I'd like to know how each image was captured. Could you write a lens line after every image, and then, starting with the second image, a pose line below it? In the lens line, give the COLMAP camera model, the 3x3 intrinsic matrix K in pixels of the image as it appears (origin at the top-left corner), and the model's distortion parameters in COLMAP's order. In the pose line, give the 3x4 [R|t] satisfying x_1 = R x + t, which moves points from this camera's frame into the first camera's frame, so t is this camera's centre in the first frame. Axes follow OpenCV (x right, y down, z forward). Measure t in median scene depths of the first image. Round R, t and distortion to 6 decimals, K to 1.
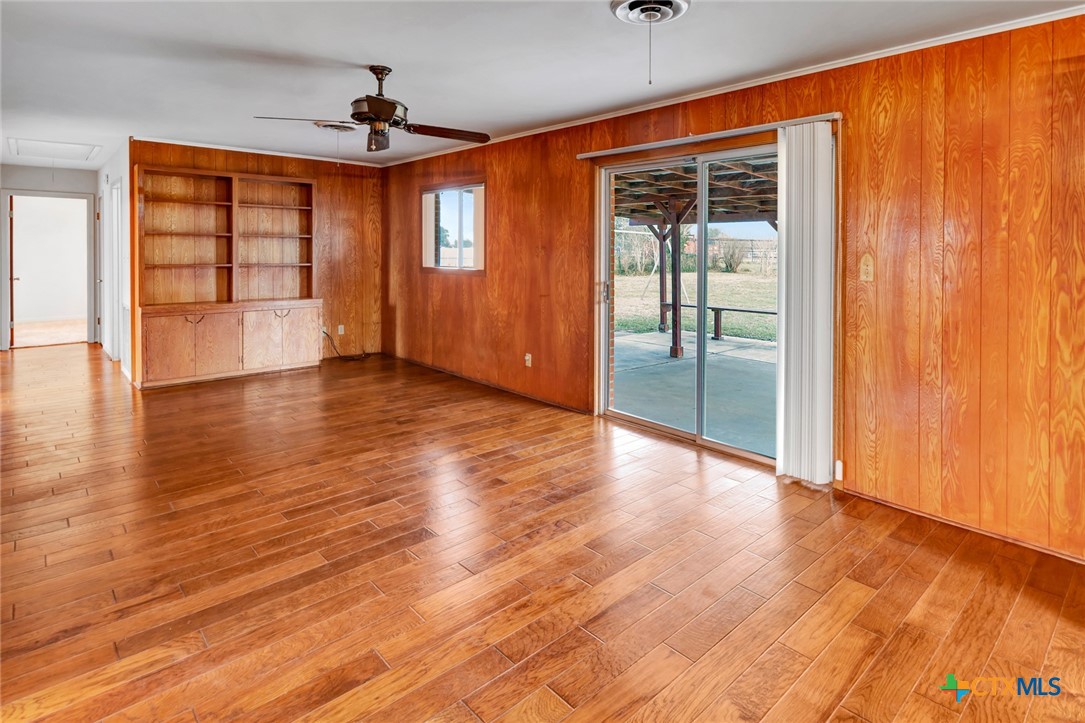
lens RADIAL K [[611.6, 0, 538.0], [0, 611.6, 256.8], [0, 0, 1]] dist [0.011444, 0.000501]
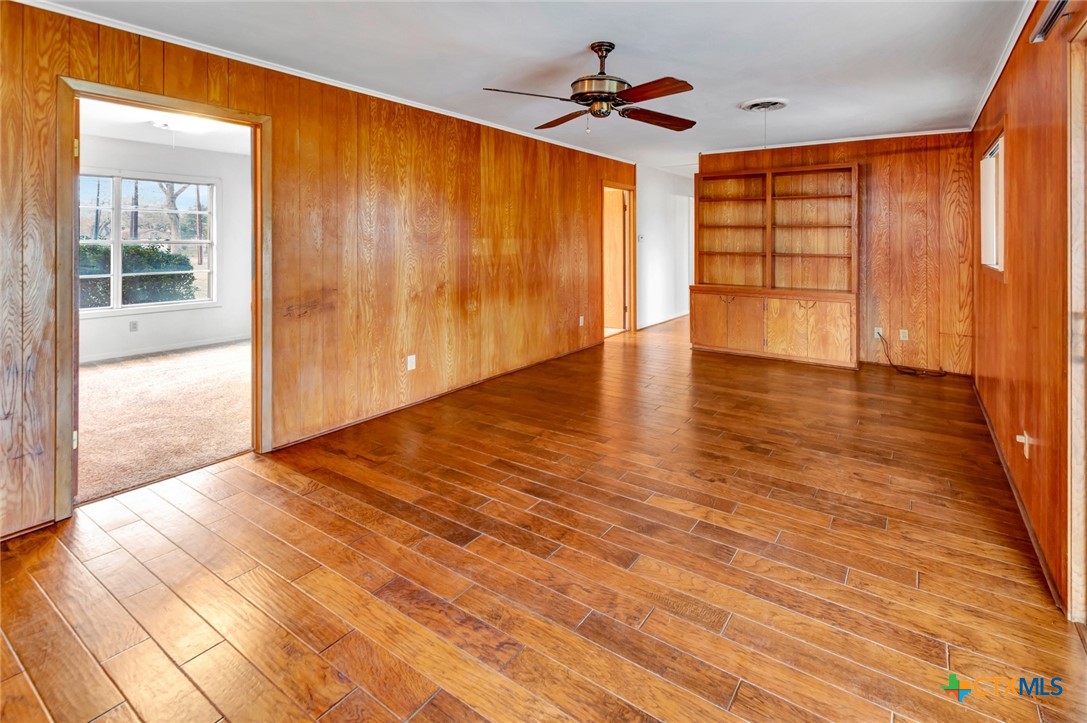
lens RADIAL K [[503.4, 0, 574.5], [0, 503.4, 240.0], [0, 0, 1]] dist [-0.000852, 0.001327]
pose [[0.235576, -0.006701, -0.971833, 0.290489], [-0.012832, 0.999868, -0.010004, 0.001887], [0.971771, 0.014827, 0.235459, 0.469486]]
